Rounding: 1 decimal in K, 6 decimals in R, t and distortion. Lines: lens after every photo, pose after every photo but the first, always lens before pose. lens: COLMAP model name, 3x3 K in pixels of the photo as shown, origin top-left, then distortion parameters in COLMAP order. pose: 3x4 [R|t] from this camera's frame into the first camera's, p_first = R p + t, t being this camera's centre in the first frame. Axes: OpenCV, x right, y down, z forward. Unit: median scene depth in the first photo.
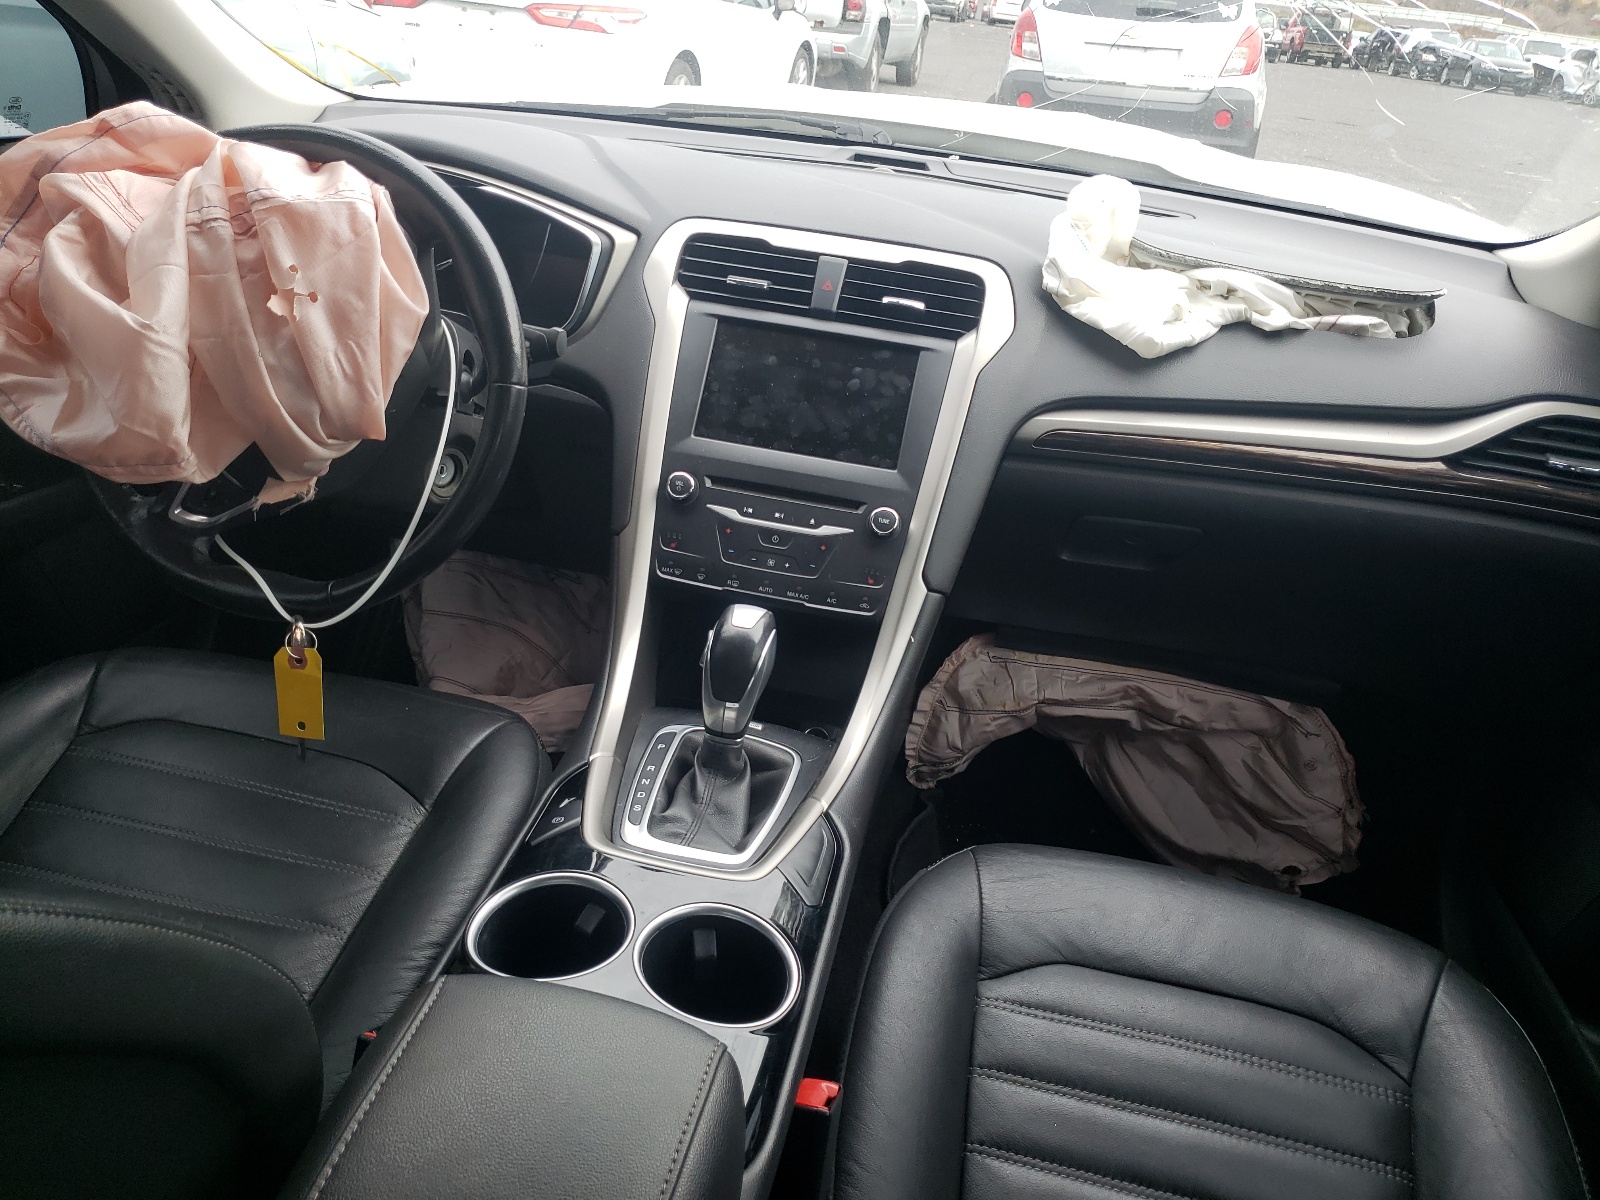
lens RADIAL K [[1221.7, 0, 800.0], [0, 1221.7, 600.0], [0, 0, 1]] dist [-0.008956, -0.005564]
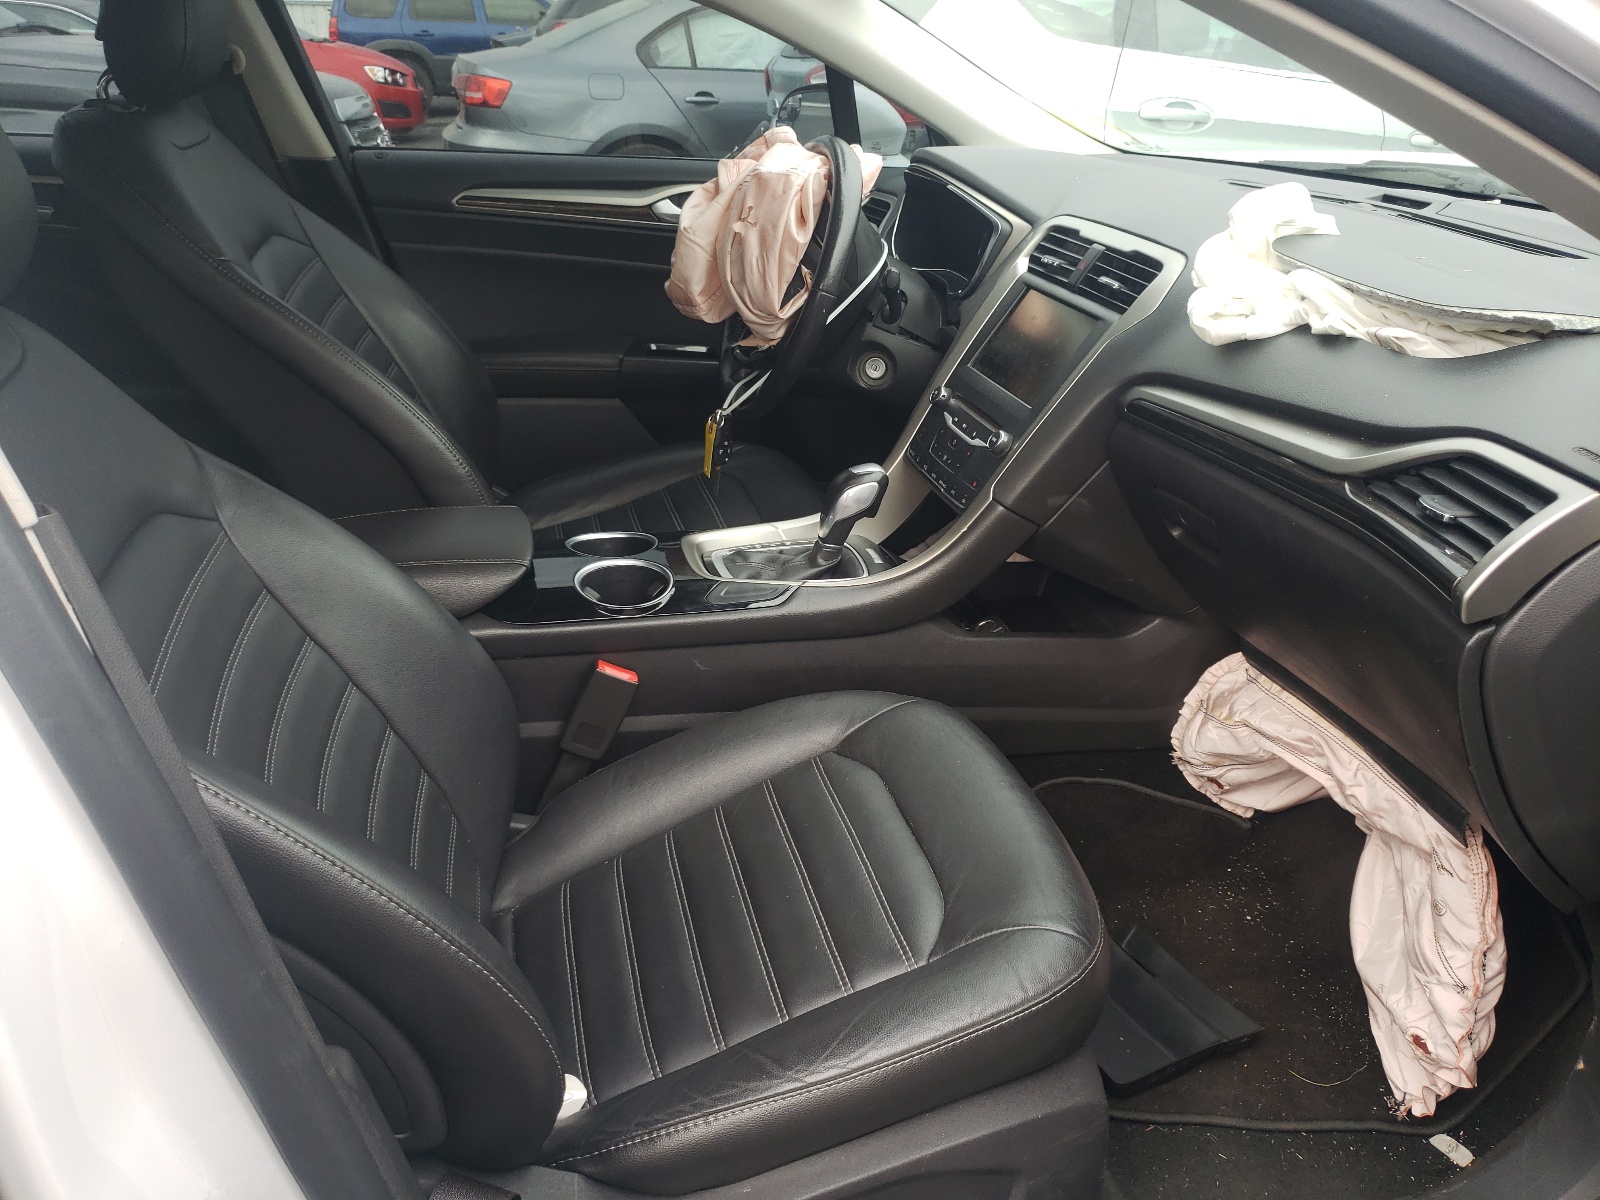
lens RADIAL K [[1221.7, 0, 800.0], [0, 1221.7, 600.0], [0, 0, 1]] dist [-0.008956, -0.005564]
pose [[0.438002, 0.297062, -0.848474, 0.913666], [-0.382562, 0.915691, 0.123108, 0.006636], [0.813511, 0.270673, 0.514719, 0.197064]]
